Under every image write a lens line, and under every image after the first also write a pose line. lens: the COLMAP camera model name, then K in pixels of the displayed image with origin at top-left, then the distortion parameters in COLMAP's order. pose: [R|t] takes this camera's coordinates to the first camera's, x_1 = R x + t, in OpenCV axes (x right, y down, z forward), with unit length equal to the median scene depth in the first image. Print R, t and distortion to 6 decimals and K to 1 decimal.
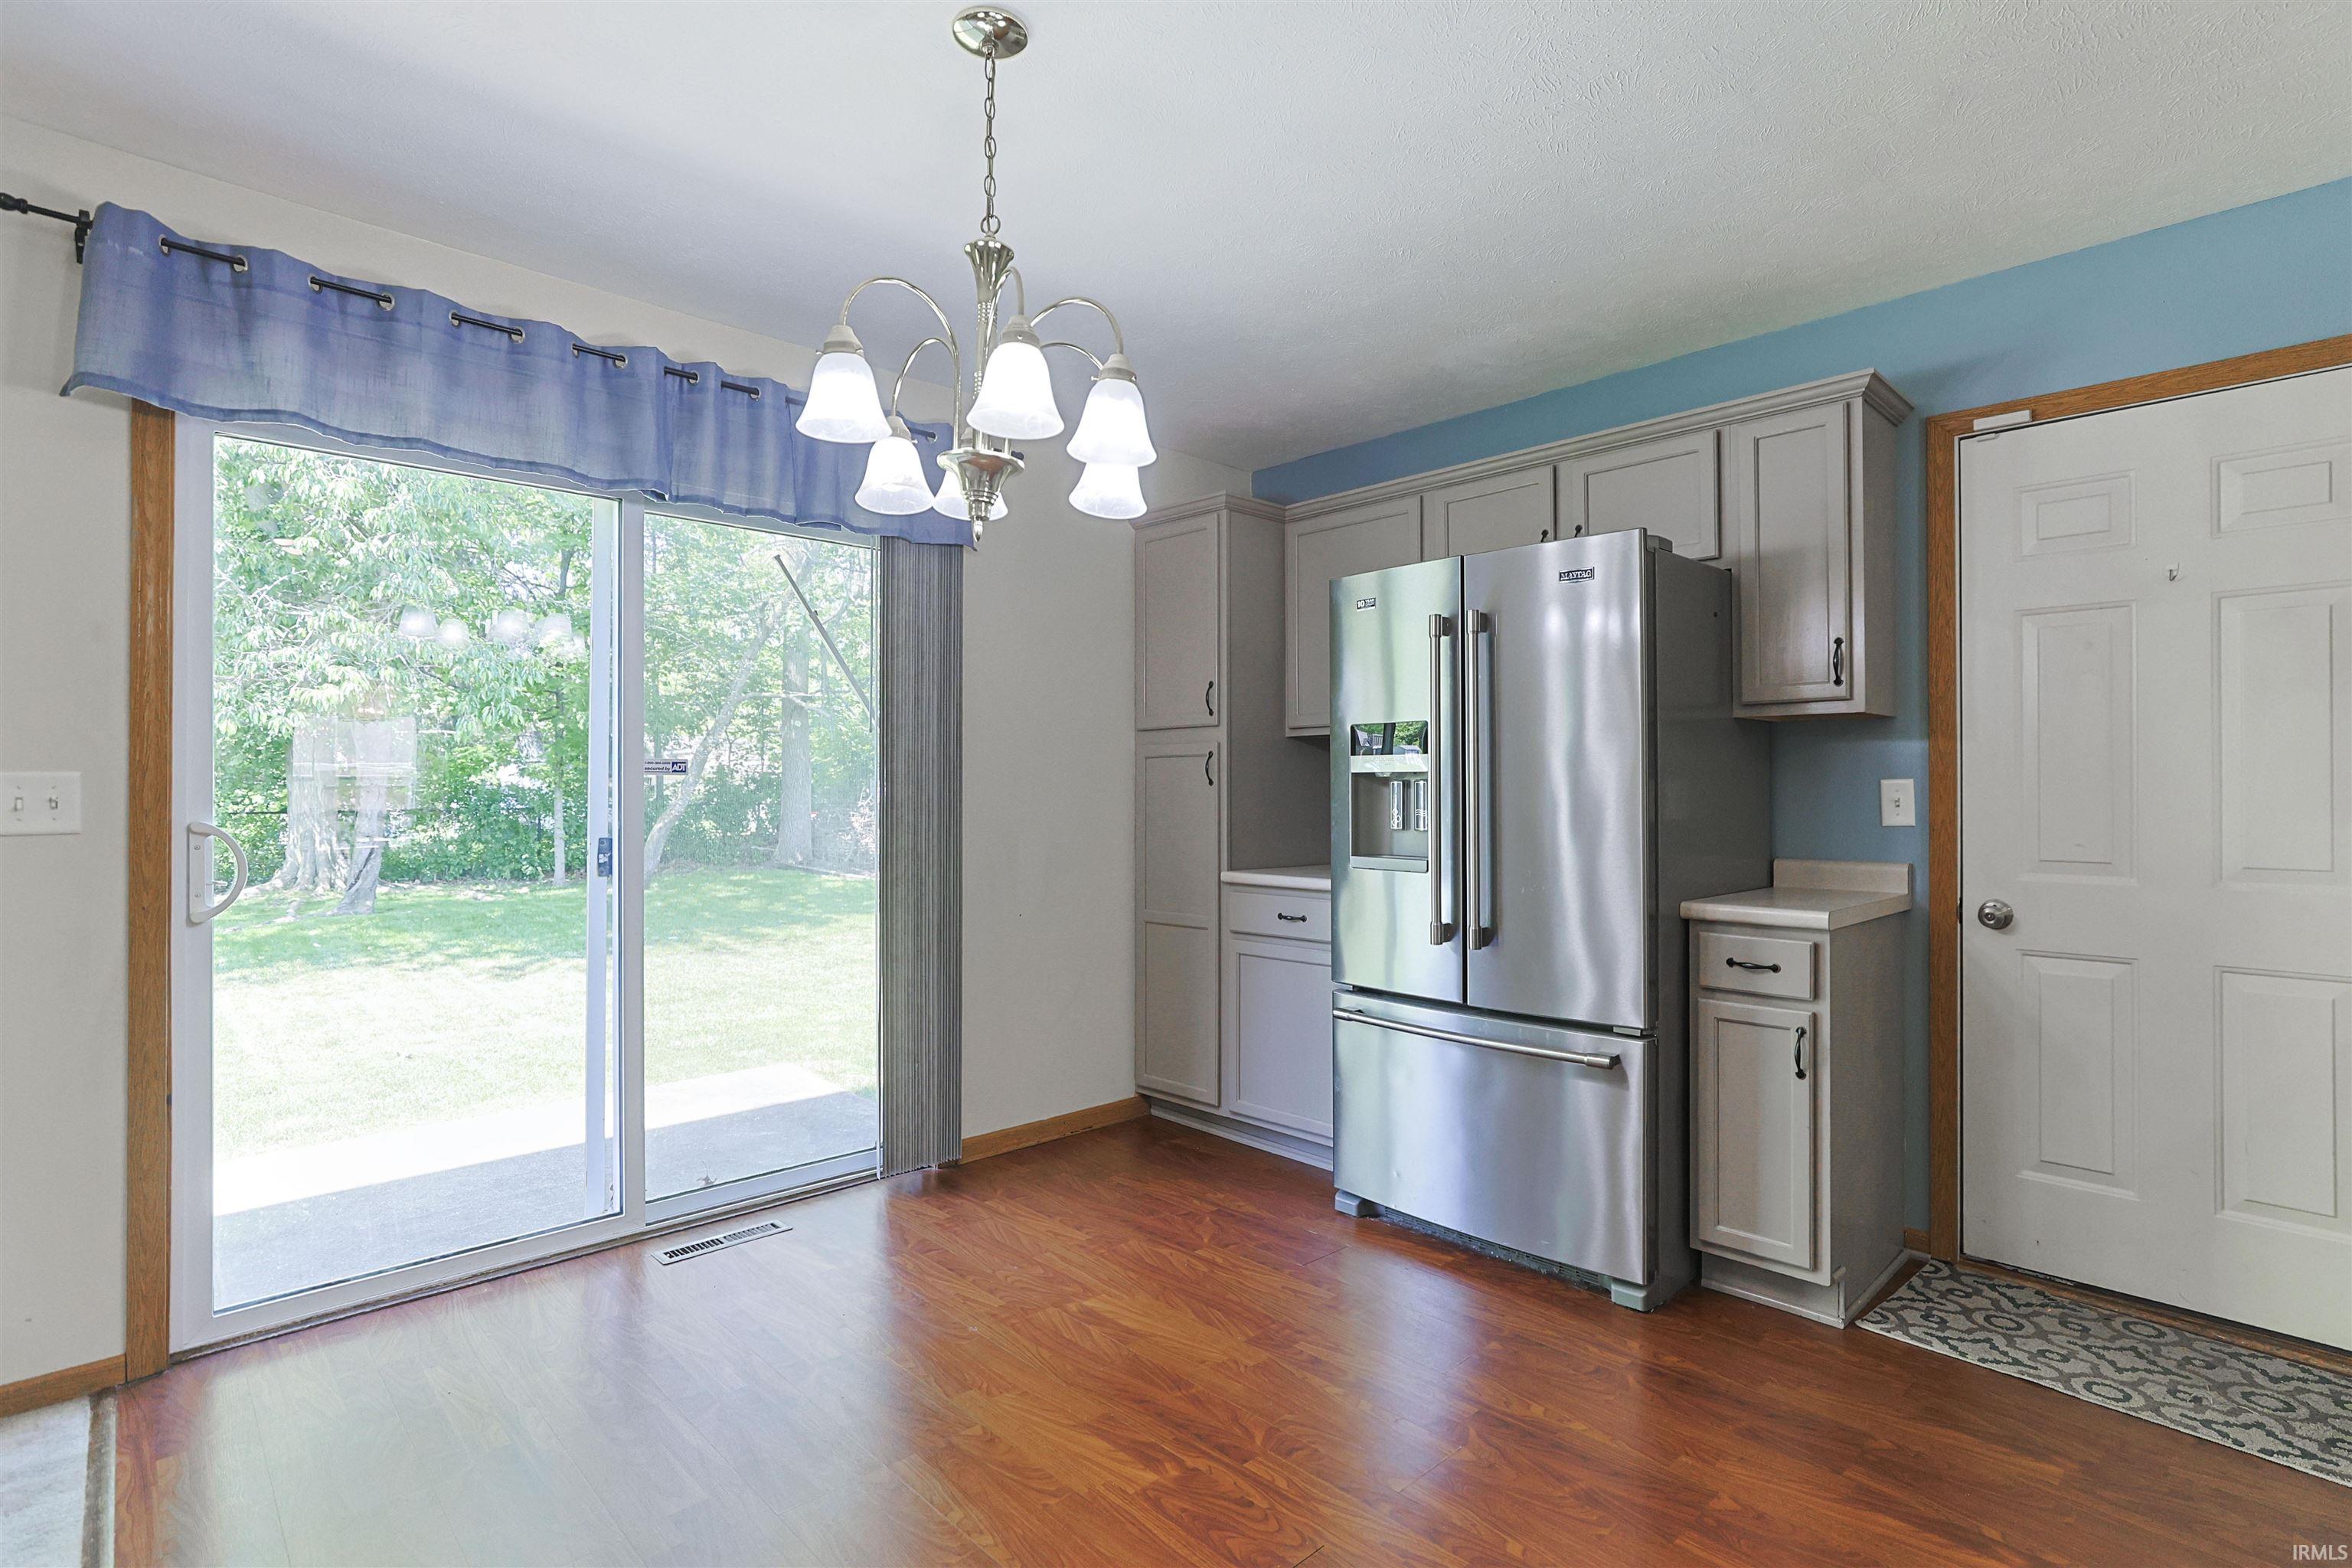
lens RADIAL K [[1144.3, 0, 1194.6], [0, 1144.3, 784.9], [0, 0, 1]] dist [-0.023016, 0.014745]
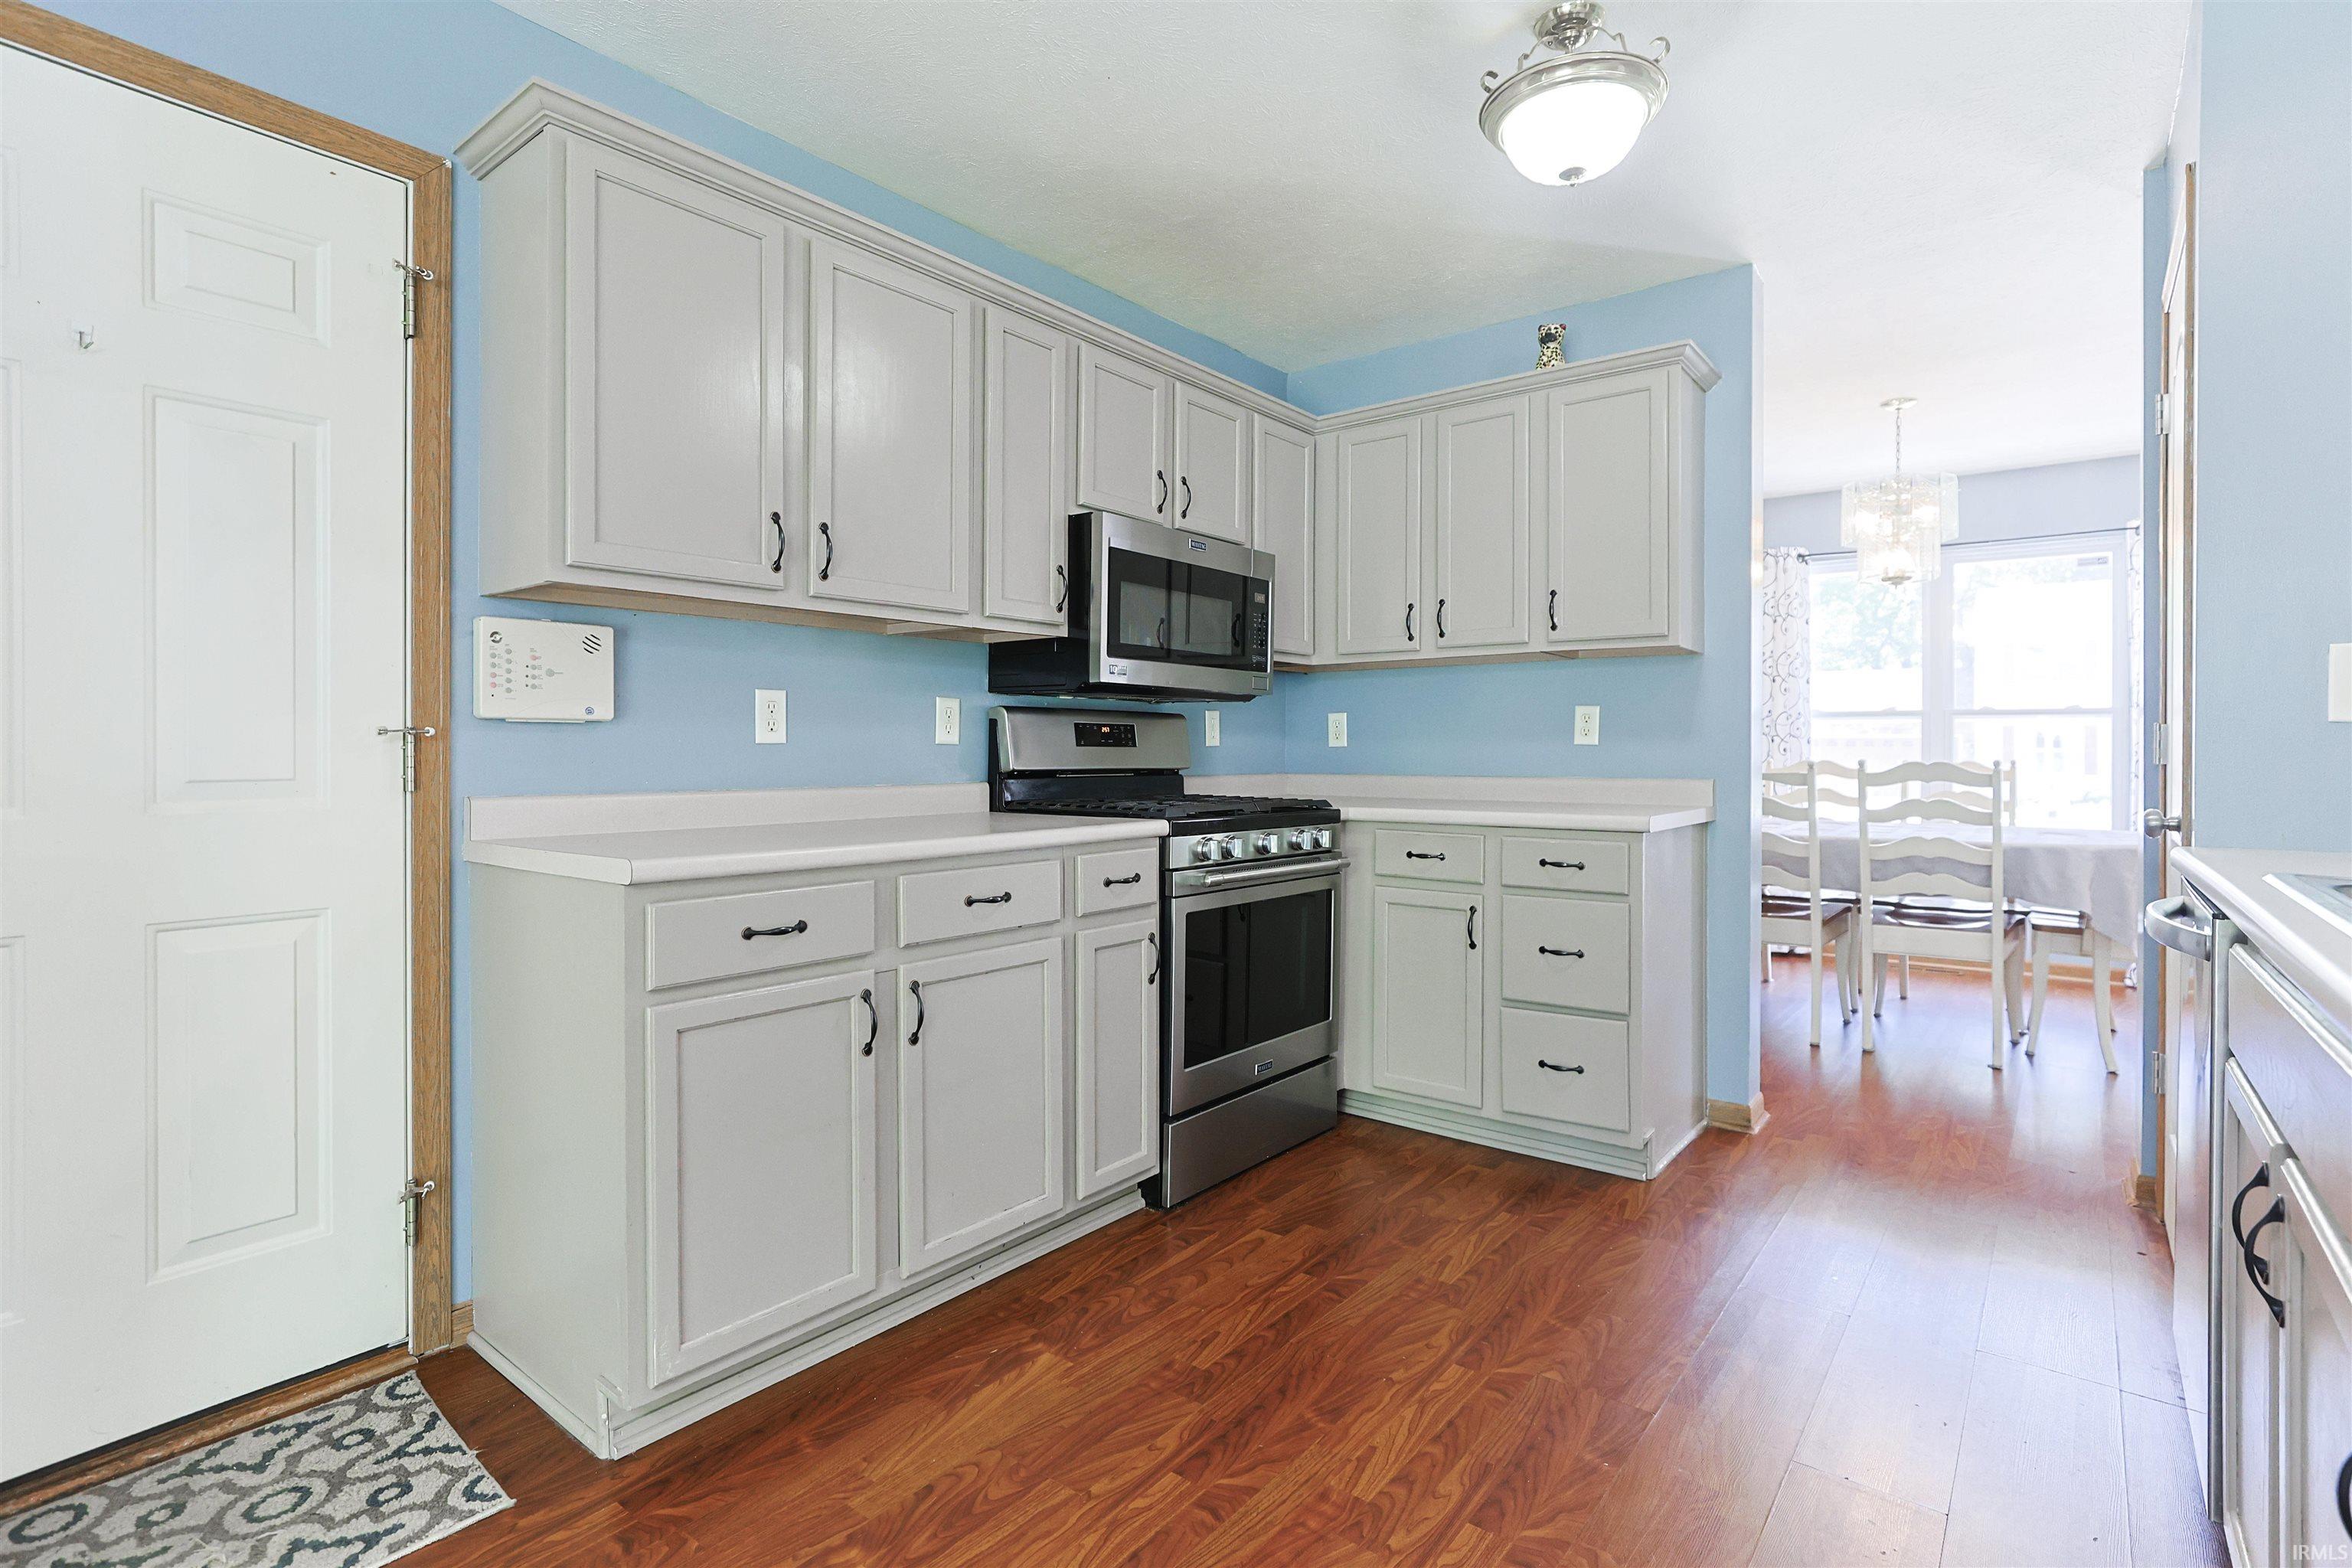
lens RADIAL K [[1135.7, 0, 1194.5], [0, 1135.7, 754.9], [0, 0, 1]] dist [-0.024726, 0.014065]
pose [[-0.137279, -0.007961, 0.990500, 0.135432], [-0.008777, 0.999938, 0.006821, 0.046266], [-0.990493, -0.007757, -0.137341, 0.460257]]
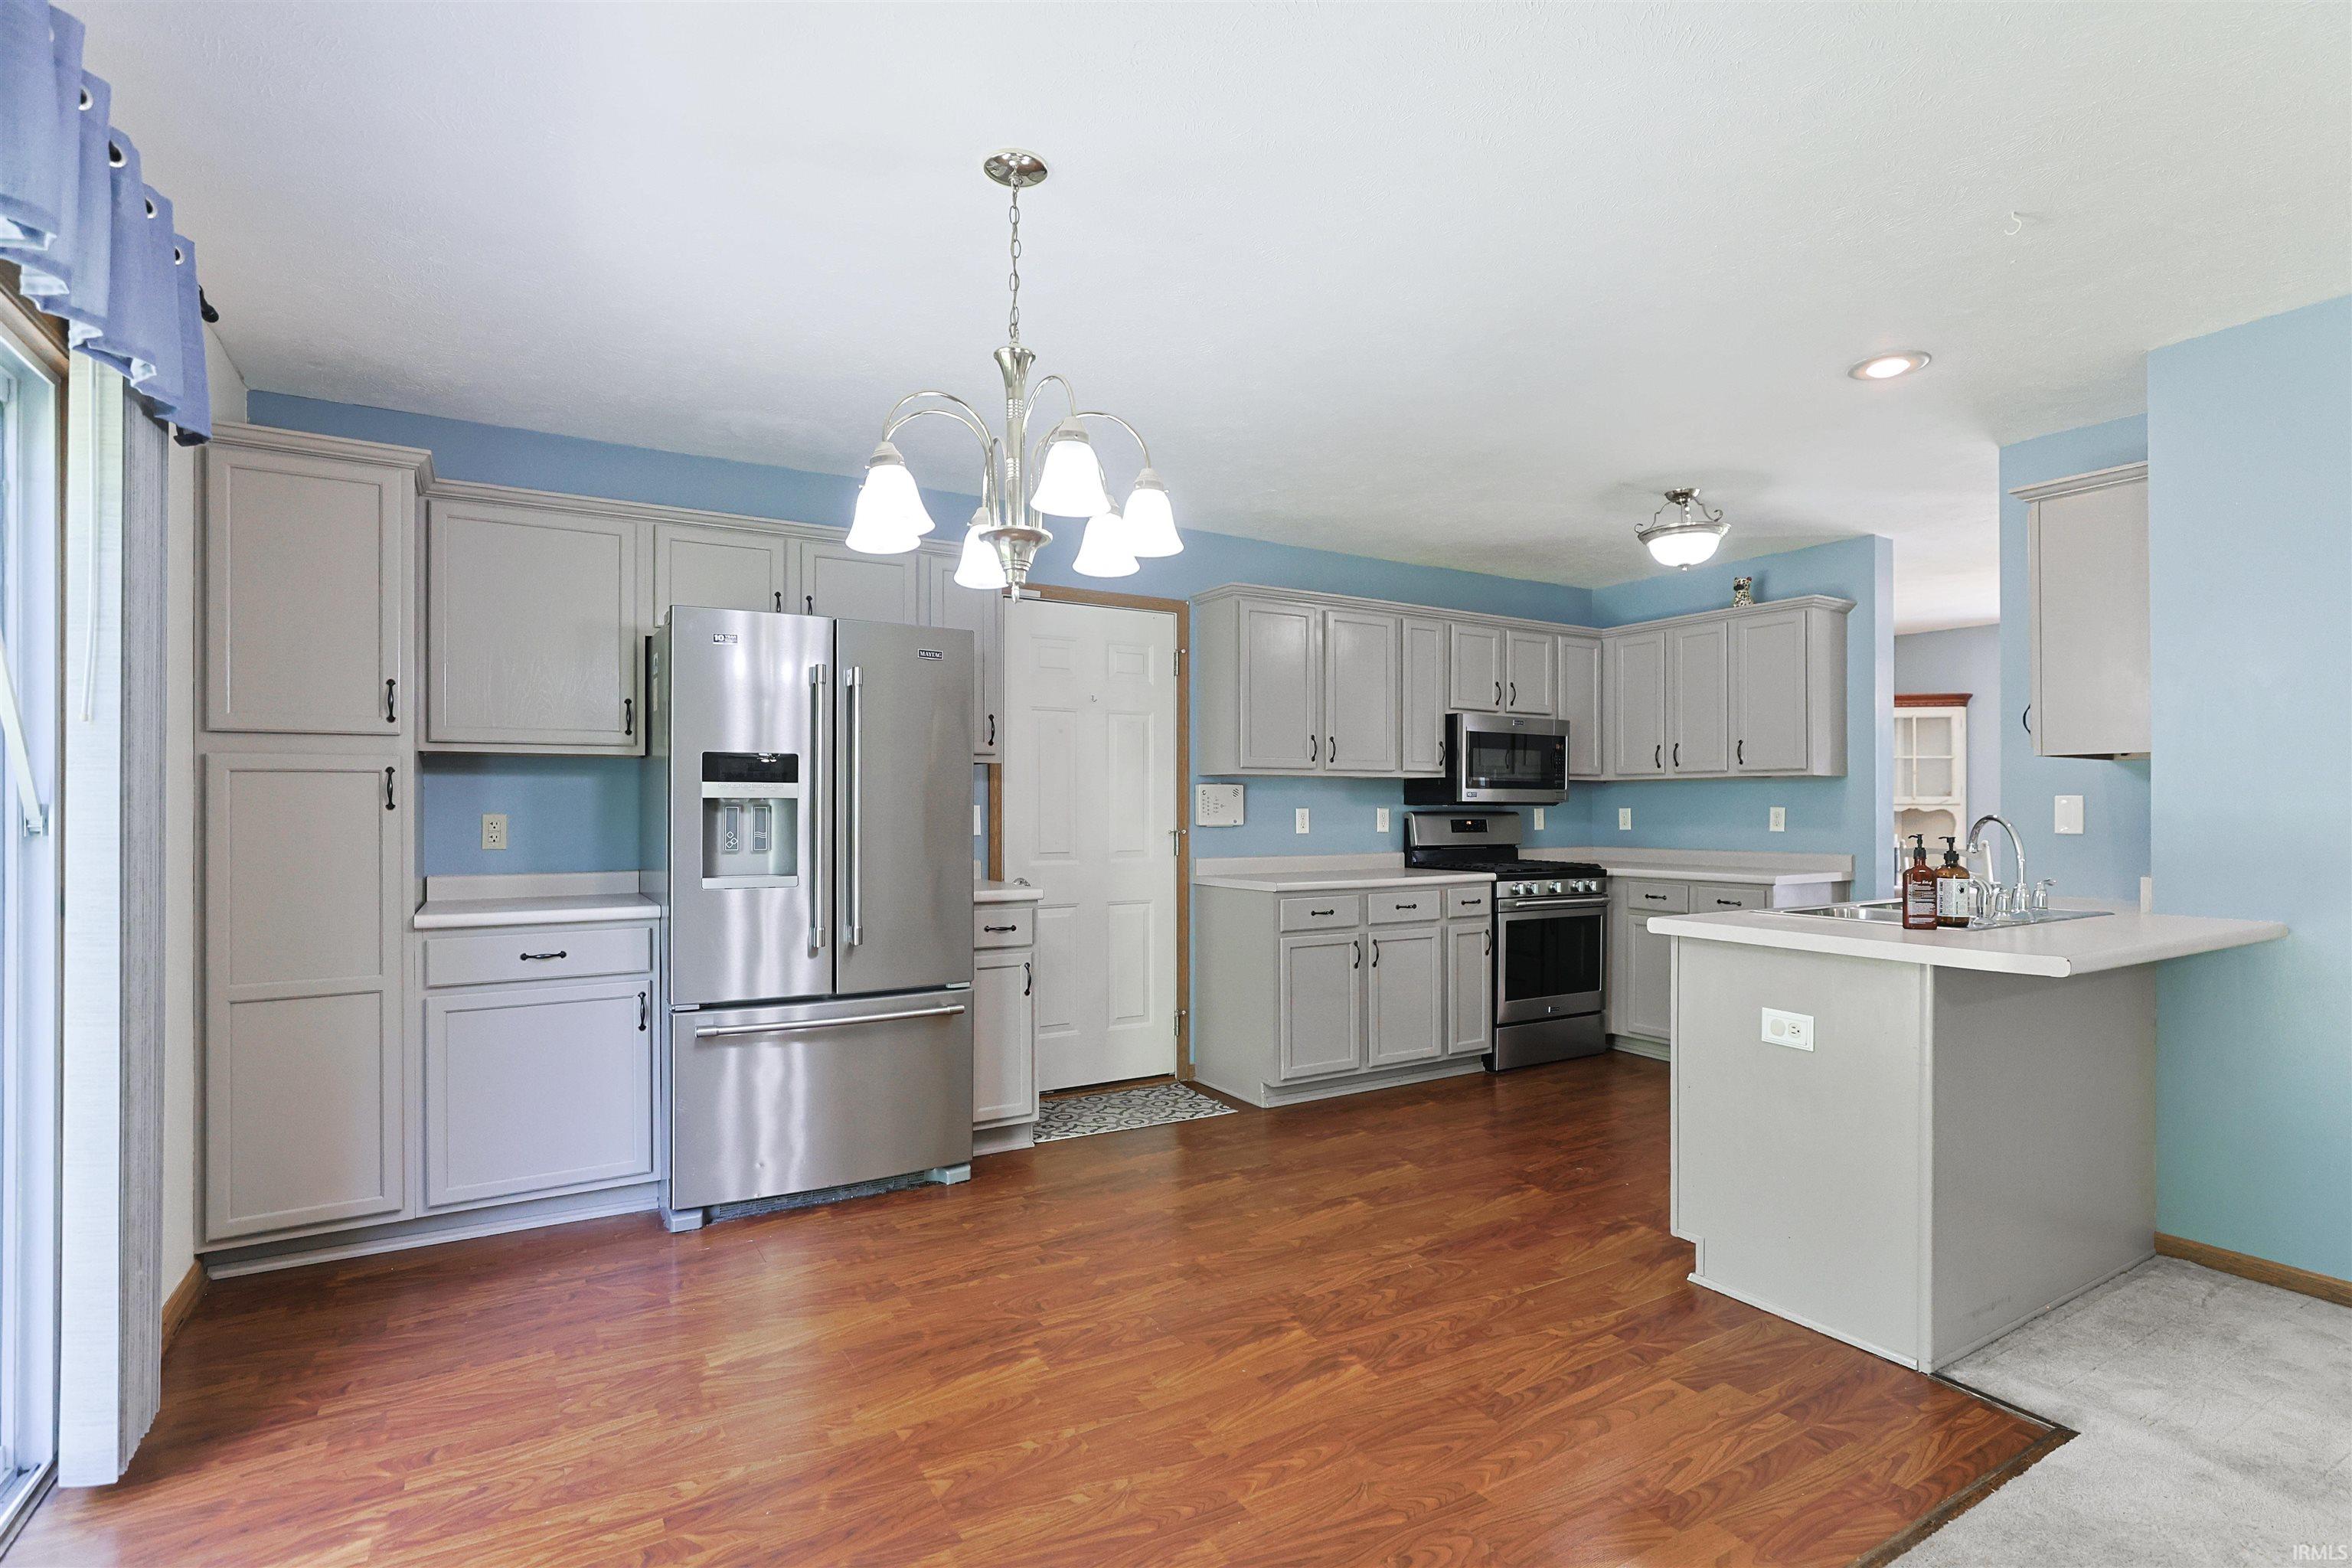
lens RADIAL K [[1135.7, 0, 1192.9], [0, 1135.7, 796.5], [0, 0, 1]] dist [-0.024726, 0.014065]
pose [[0.215825, 0.006539, 0.976410, -0.964238], [-0.005018, 0.999972, -0.005587, -0.011140], [-0.976419, -0.003694, 0.215852, 0.434143]]
